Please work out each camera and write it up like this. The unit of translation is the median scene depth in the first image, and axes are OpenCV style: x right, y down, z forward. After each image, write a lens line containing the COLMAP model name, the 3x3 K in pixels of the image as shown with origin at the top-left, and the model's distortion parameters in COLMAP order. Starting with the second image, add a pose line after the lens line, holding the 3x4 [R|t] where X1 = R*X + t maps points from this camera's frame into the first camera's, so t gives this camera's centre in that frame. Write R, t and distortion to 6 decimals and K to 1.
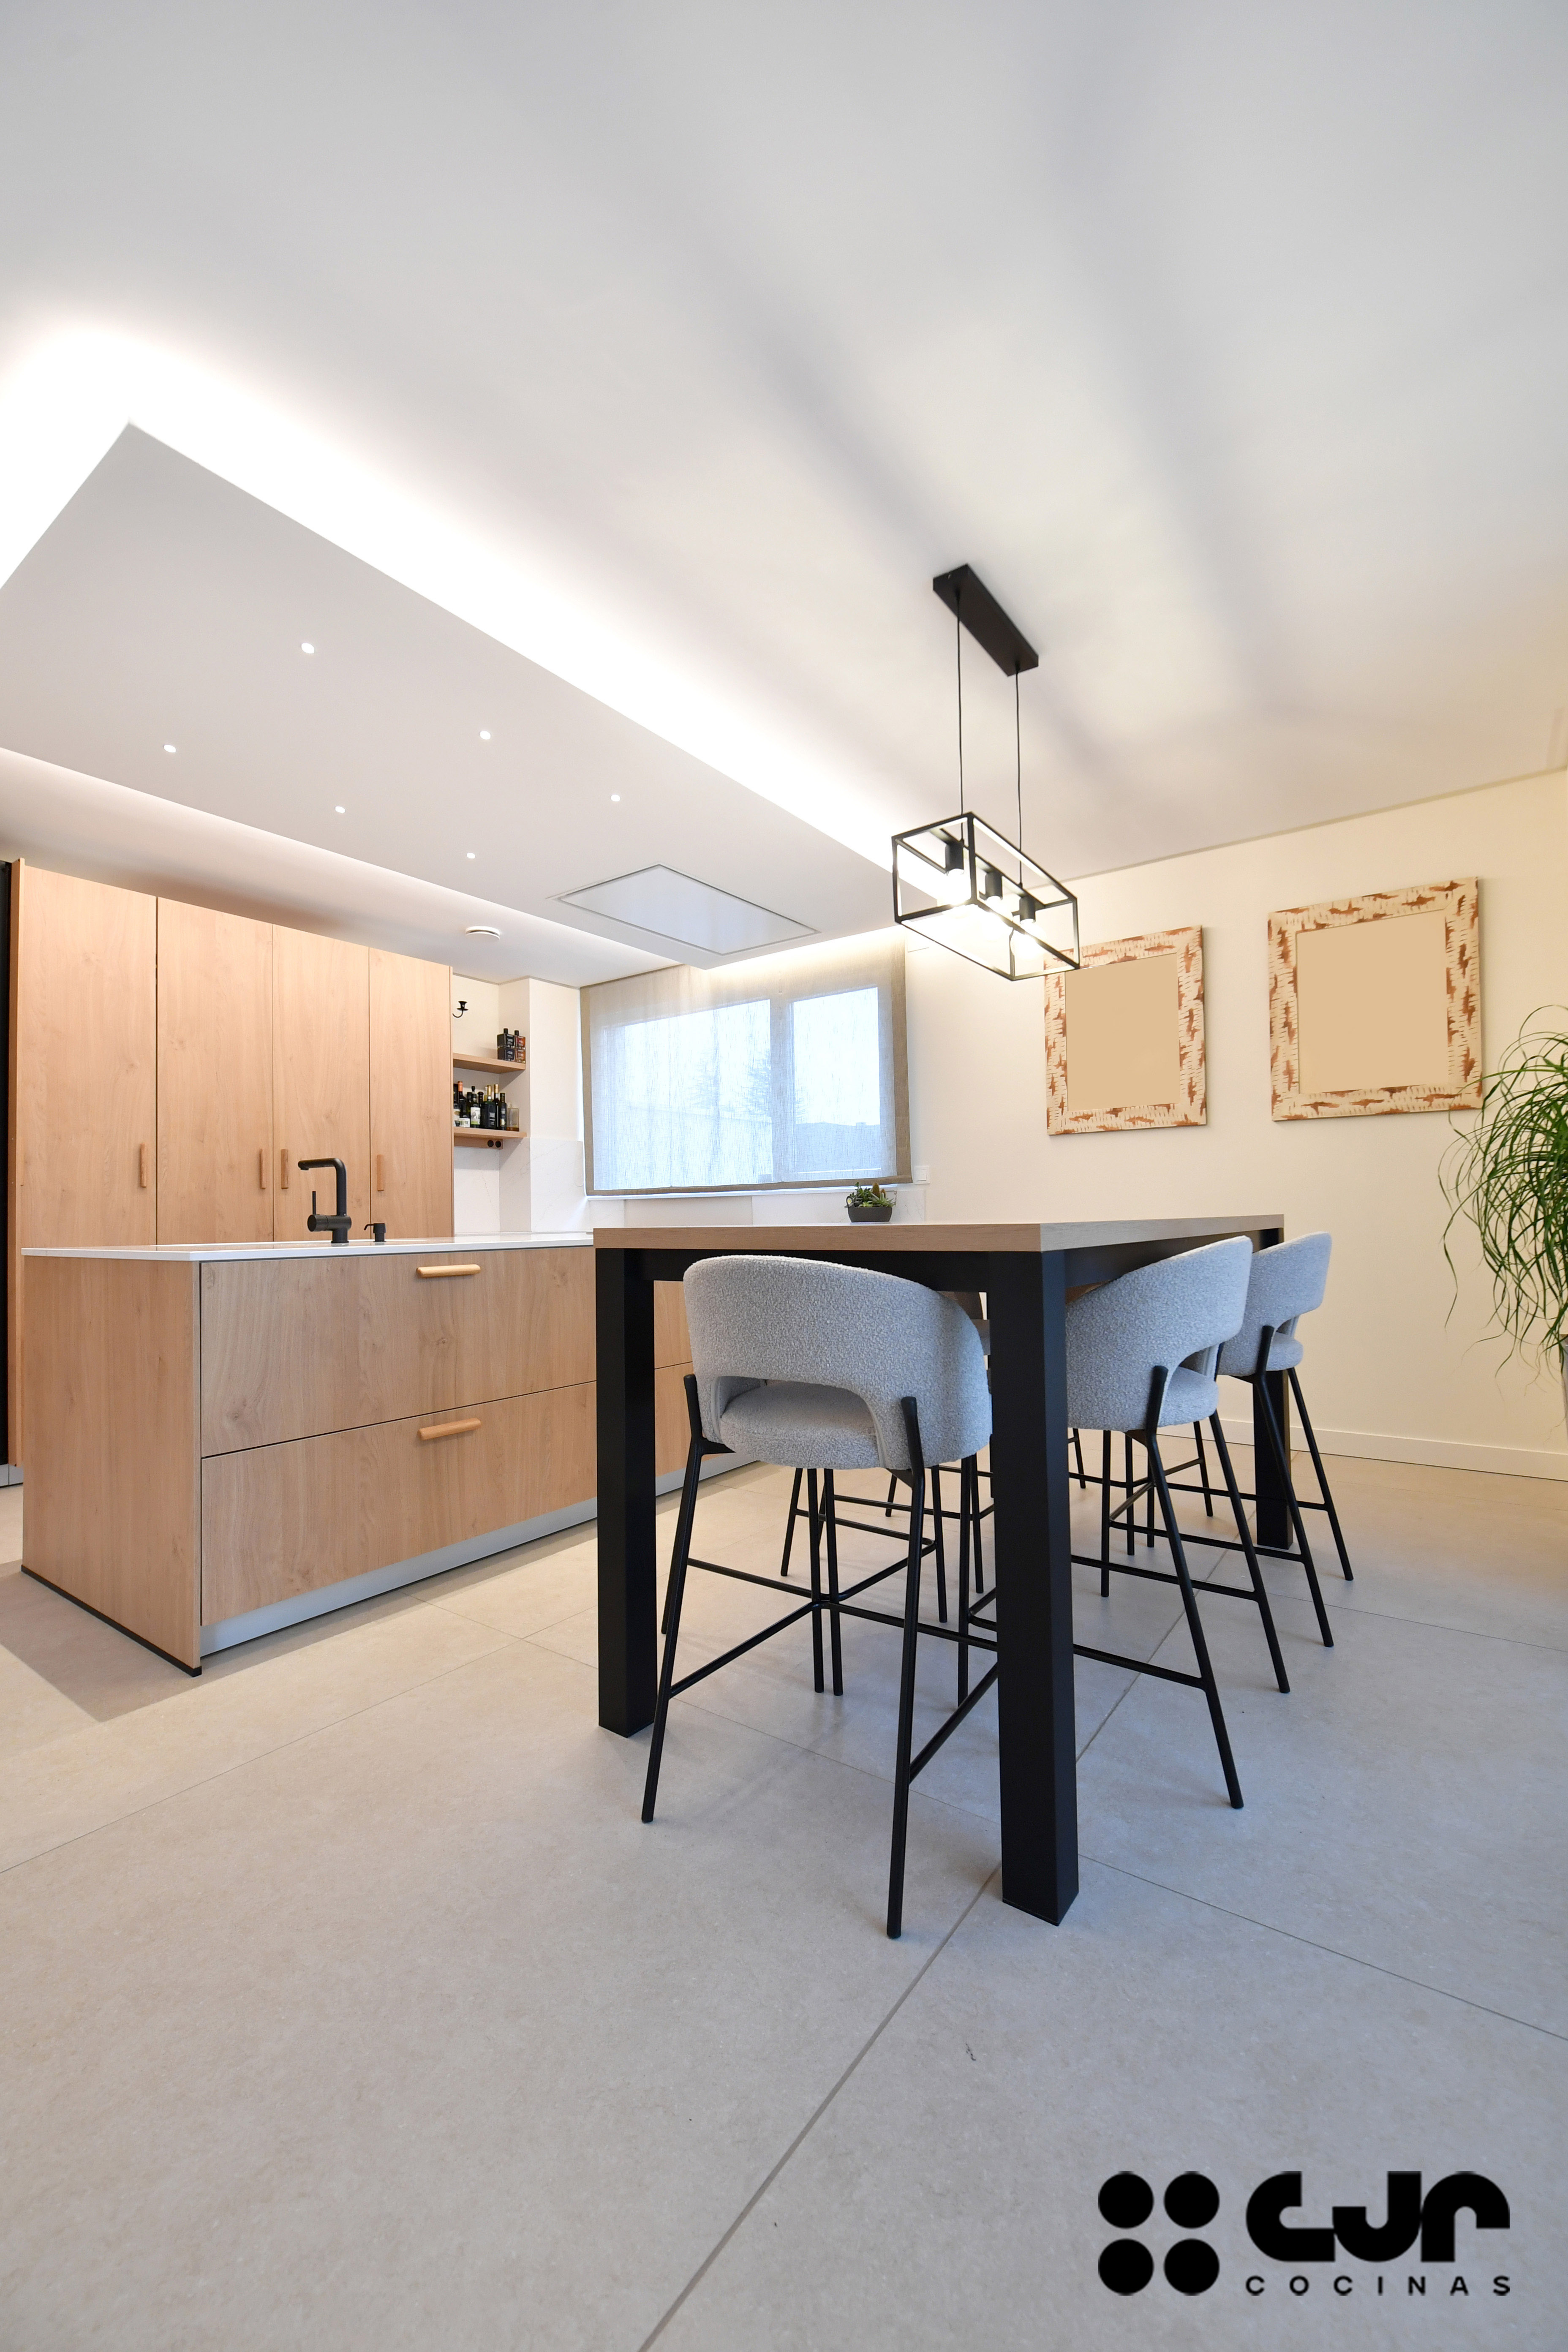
lens RADIAL K [[934.5, 0, 761.5], [0, 934.5, 1219.0], [0, 0, 1]] dist [0.006135, -0.004356]
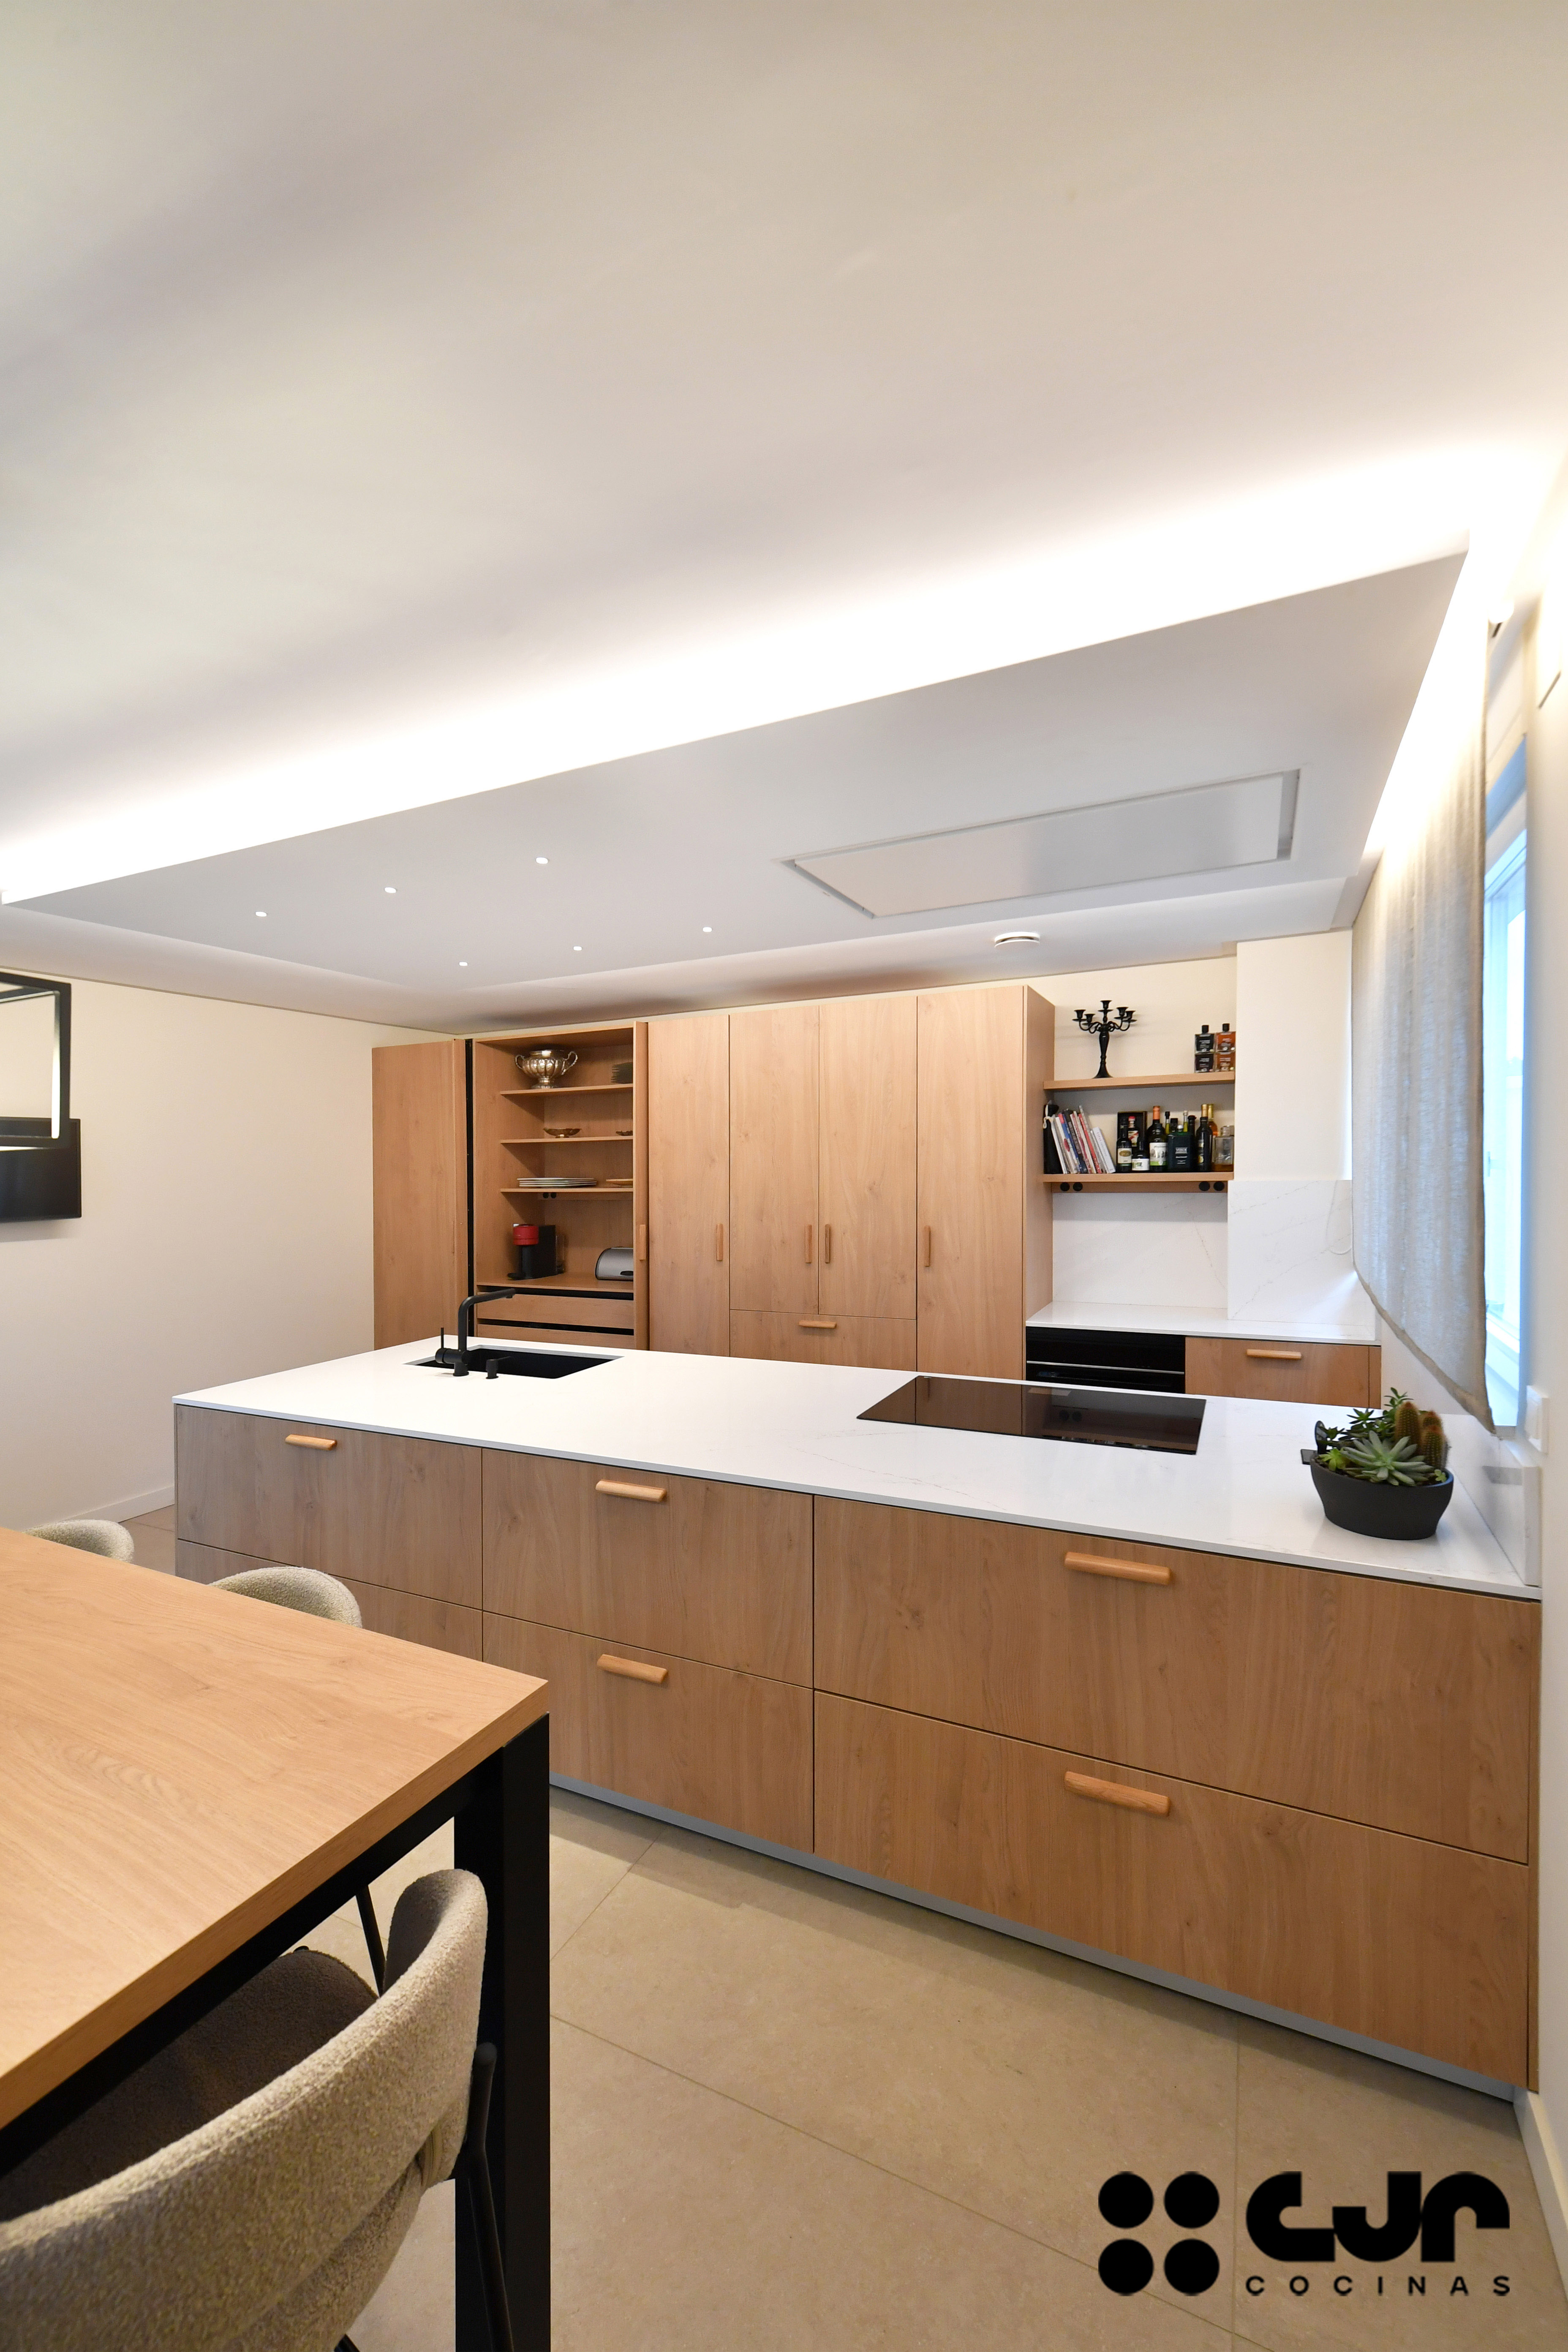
lens RADIAL K [[918.7, 0, 799.8], [0, 918.7, 1173.5], [0, 0, 1]] dist [0.002053, -0.000874]
pose [[0.216912, 0.015489, -0.976068, 0.486462], [0.011986, 0.999756, 0.018529, -0.159198], [0.976118, -0.015718, 0.216674, 0.808250]]
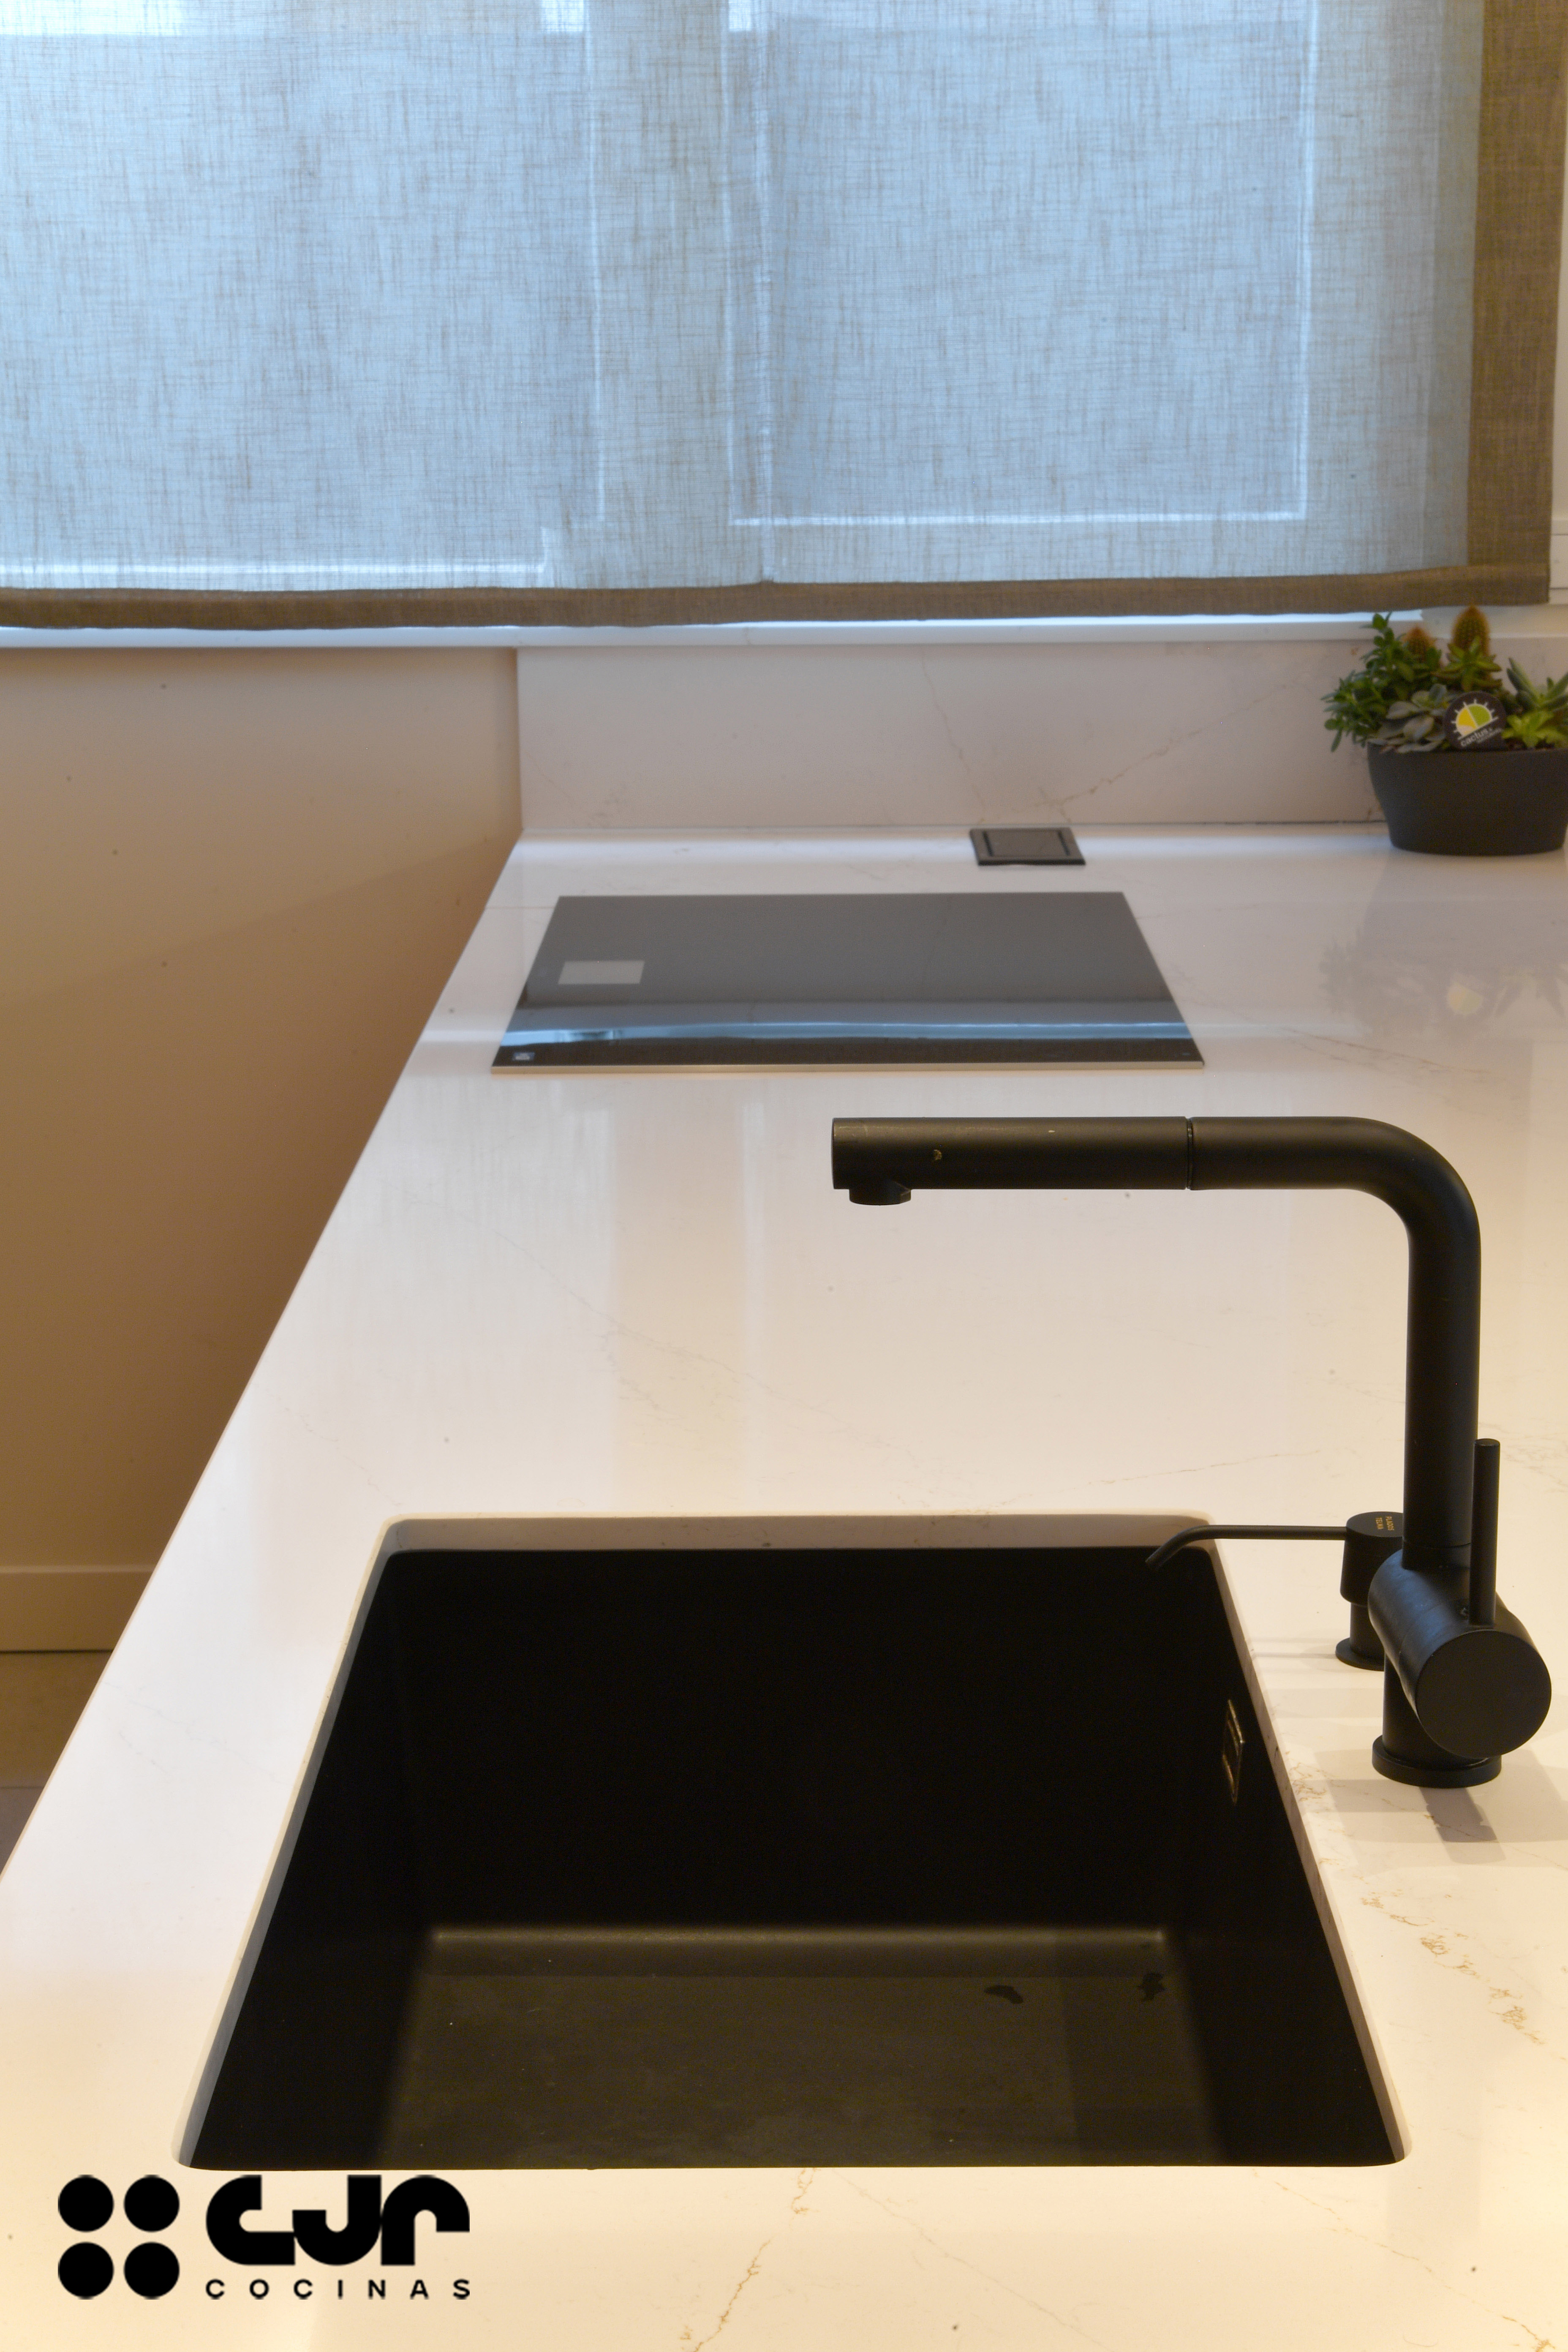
lens RADIAL K [[4091.0, 0, 779.4], [0, 4091.0, 1175.9], [0, 0, 1]] dist [0.196091, 0.040263]
pose [[0.806053, -0.129490, 0.577503, -0.590733], [0.003123, 0.976689, 0.214637, -0.128099], [-0.591835, -0.171205, 0.787668, 0.433335]]
